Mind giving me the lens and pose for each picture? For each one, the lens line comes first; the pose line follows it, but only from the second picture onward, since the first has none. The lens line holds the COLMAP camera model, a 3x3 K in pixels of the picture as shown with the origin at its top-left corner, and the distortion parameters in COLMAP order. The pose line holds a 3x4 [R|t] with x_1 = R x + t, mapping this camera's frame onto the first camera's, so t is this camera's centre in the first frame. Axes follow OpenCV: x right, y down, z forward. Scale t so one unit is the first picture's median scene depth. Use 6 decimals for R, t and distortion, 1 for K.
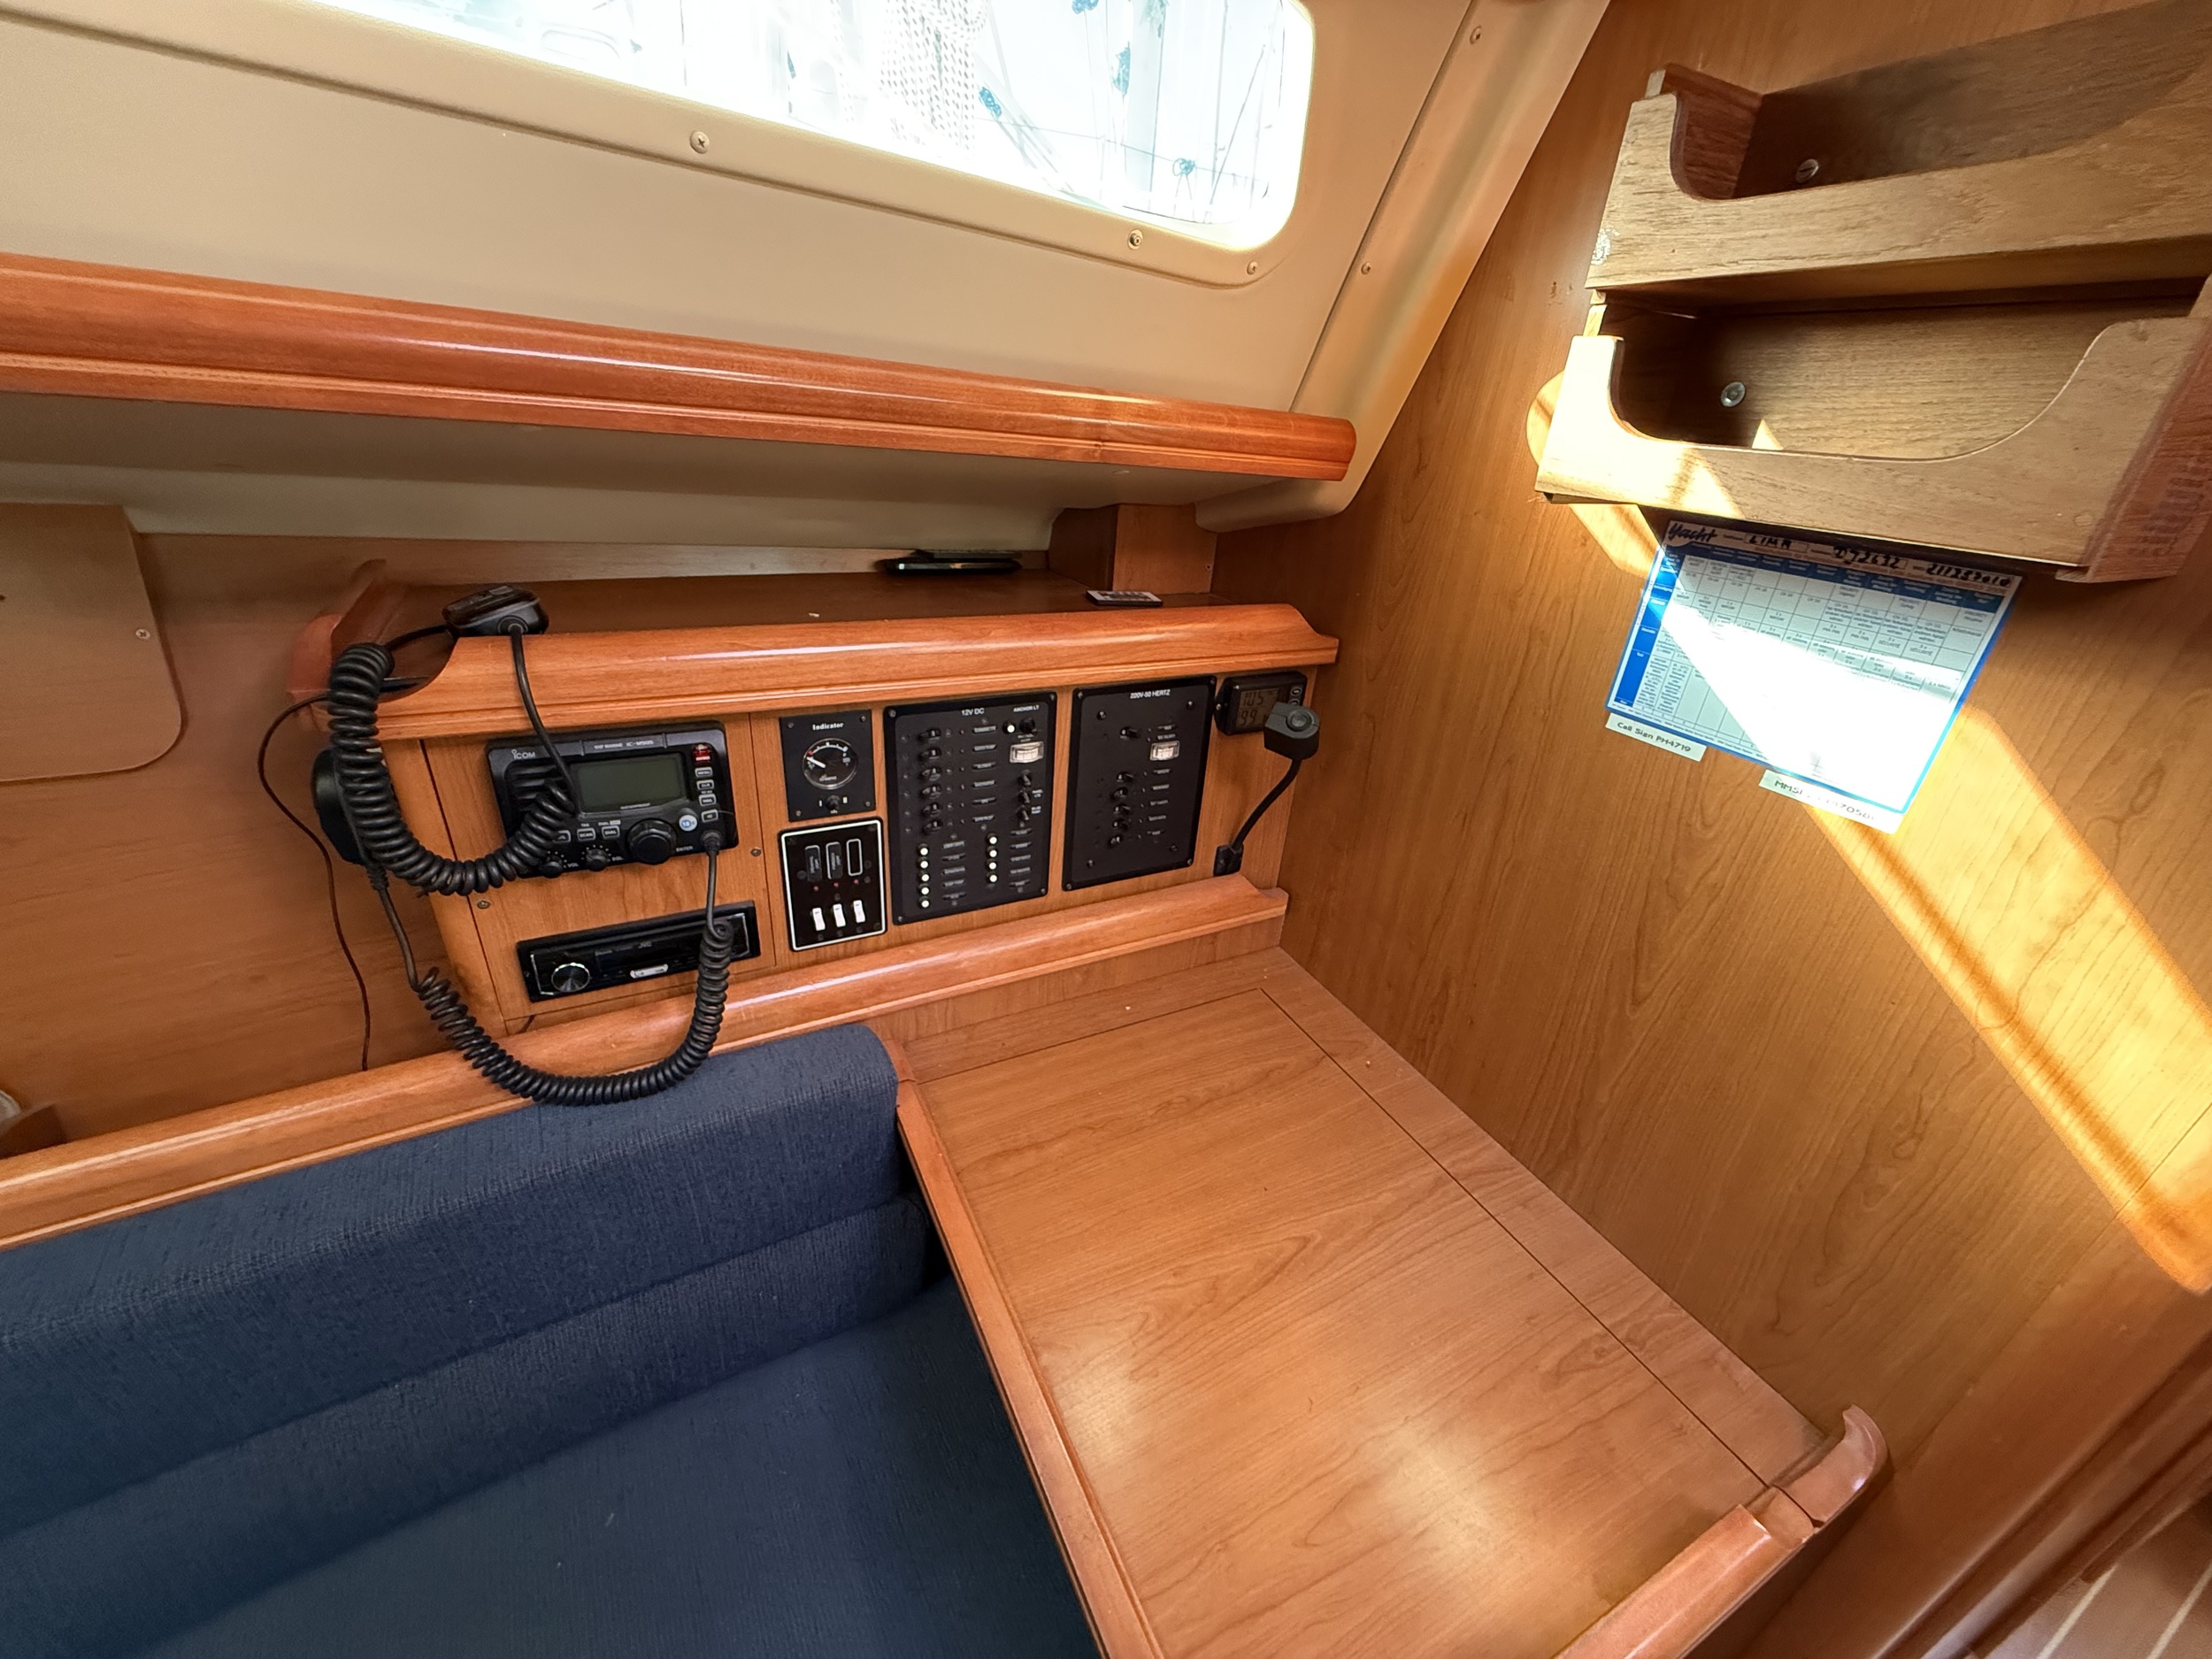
lens RADIAL K [[875.0, 0, 1107.4], [0, 875.0, 834.7], [0, 0, 1]] dist [-0.002974, 0.000395]
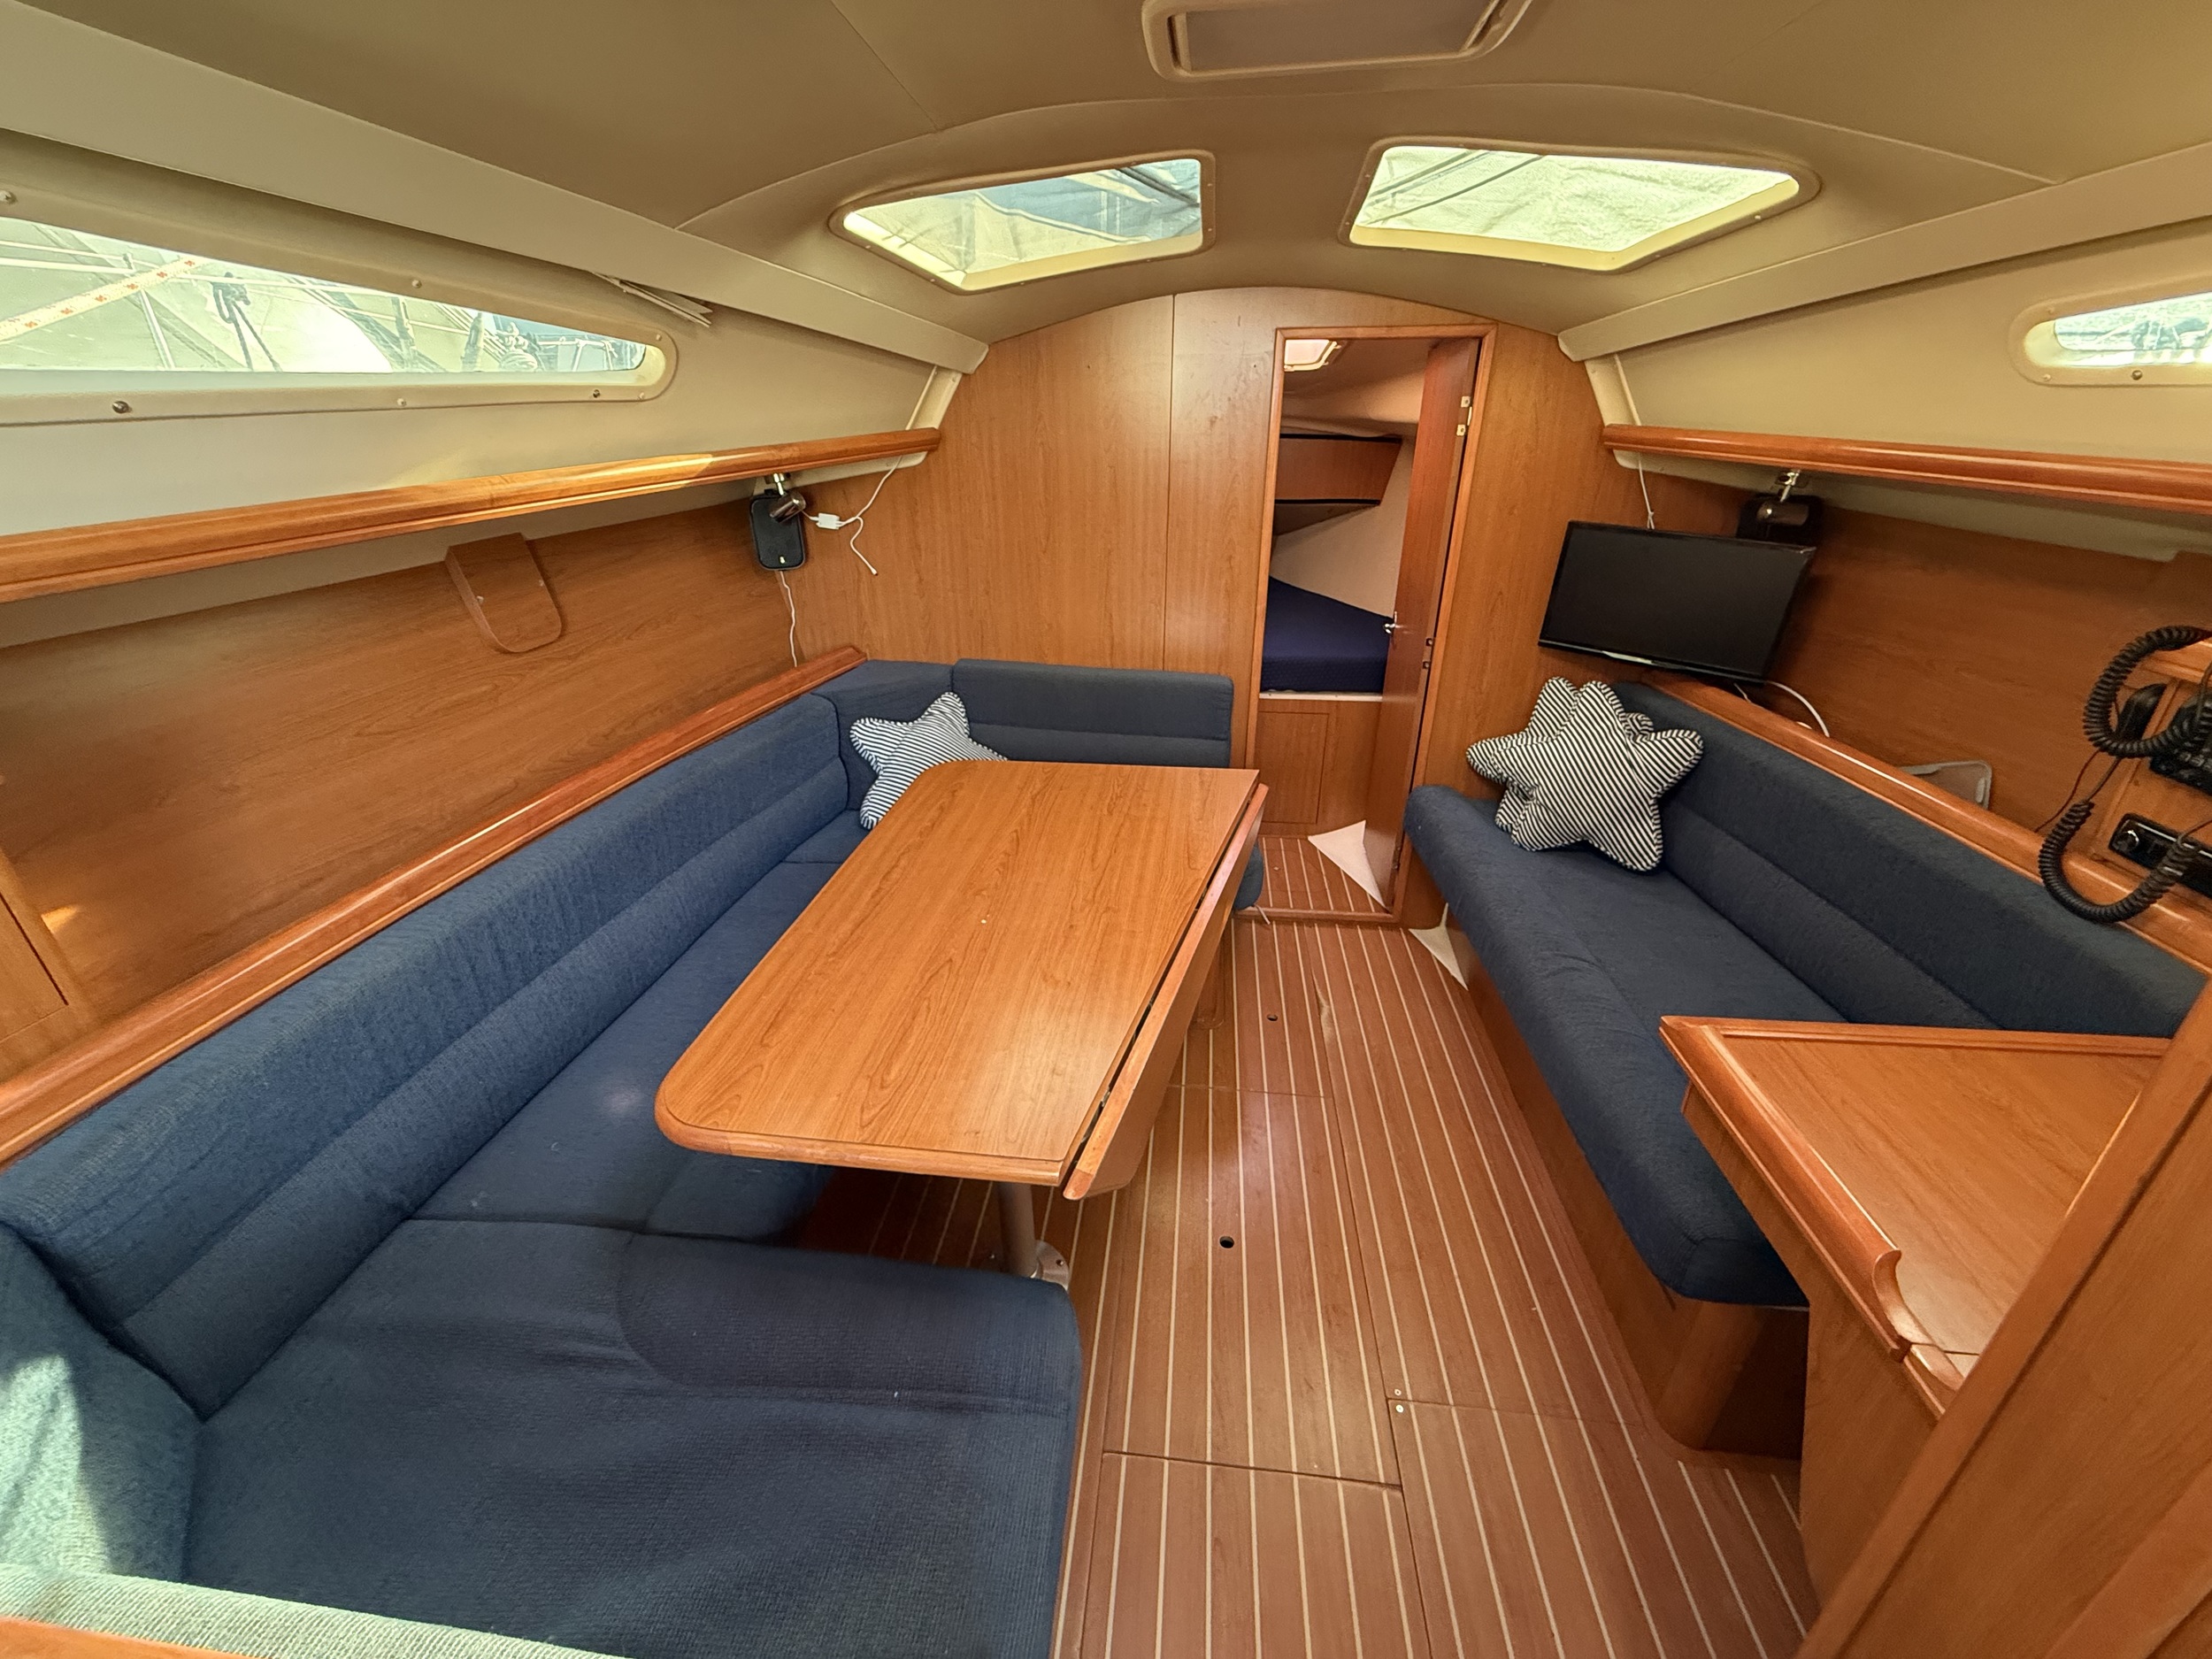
lens RADIAL K [[875.0, 0, 1103.3], [0, 875.0, 830.2], [0, 0, 1]] dist [-0.002974, 0.000395]
pose [[-0.557646, 0.290265, -0.777675, 1.735780], [-0.401812, 0.725398, 0.558879, 0.002570], [0.726346, 0.624135, -0.287883, 0.052880]]
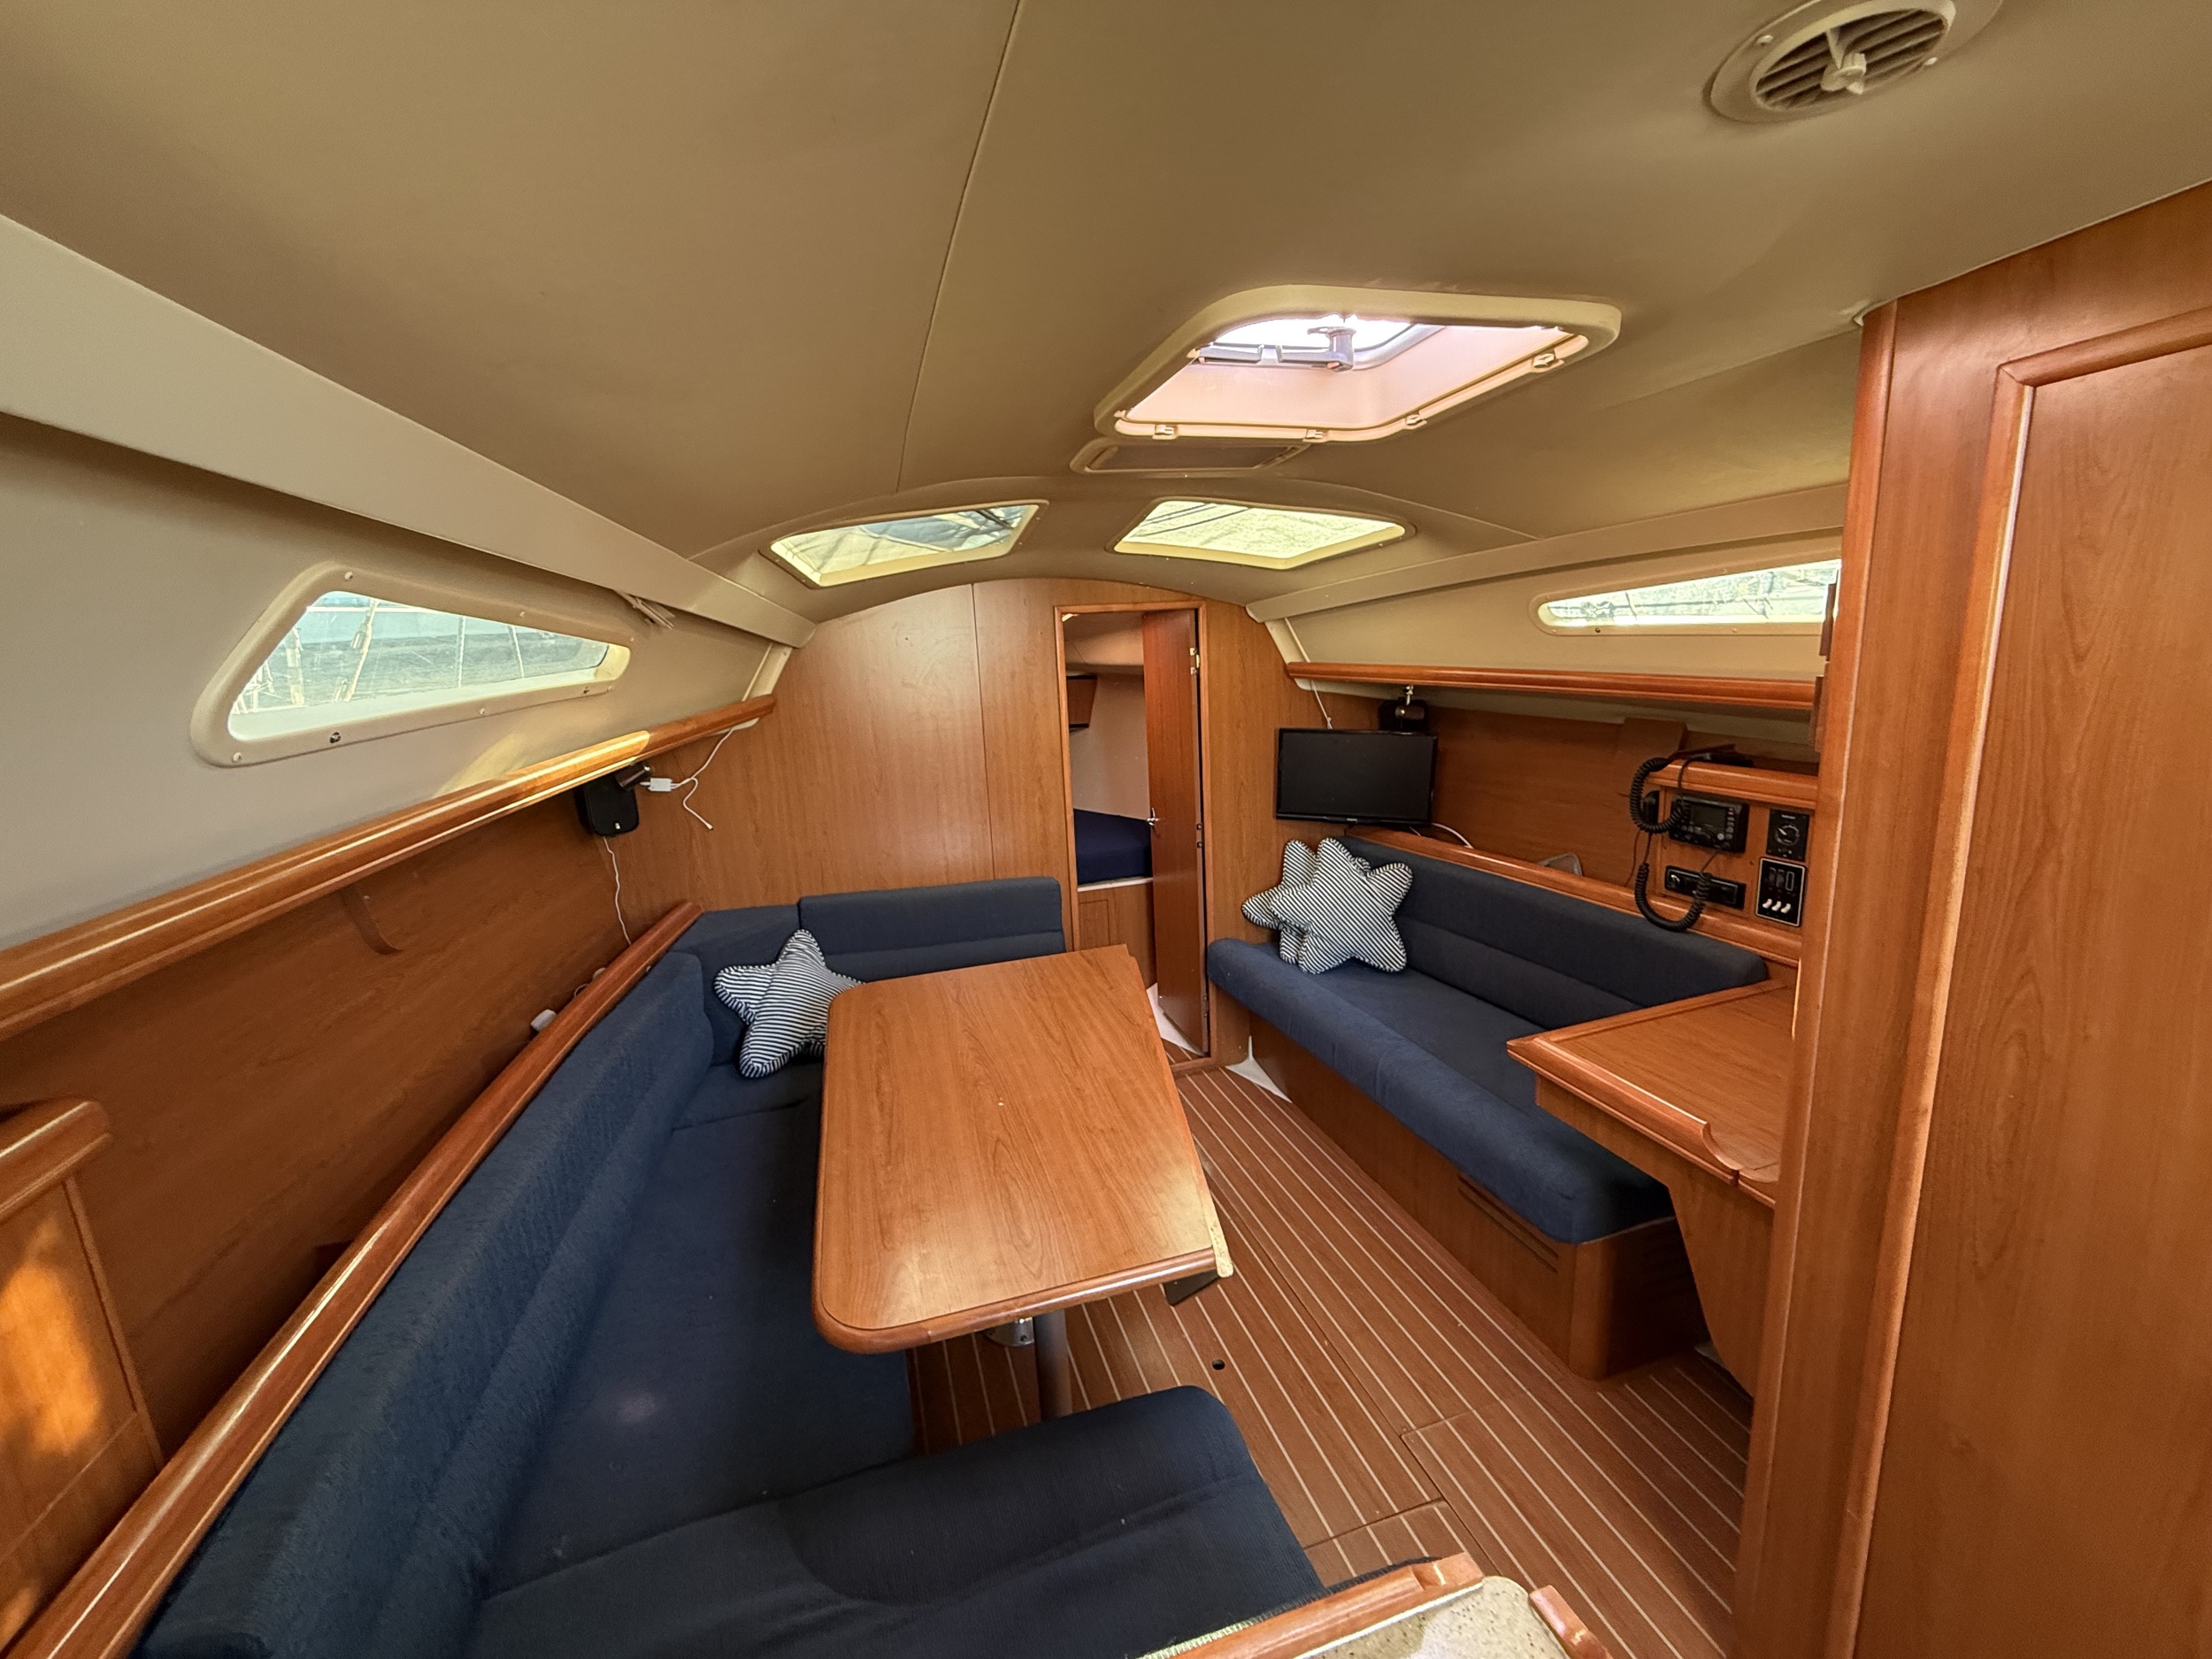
lens RADIAL K [[875.0, 0, 1103.2], [0, 875.0, 829.0], [0, 0, 1]] dist [-0.002974, 0.000395]
pose [[-0.186322, 0.140024, -0.972459, 2.386133], [-0.405684, 0.890508, 0.205953, 0.174940], [0.894821, 0.432885, -0.109116, -0.390793]]
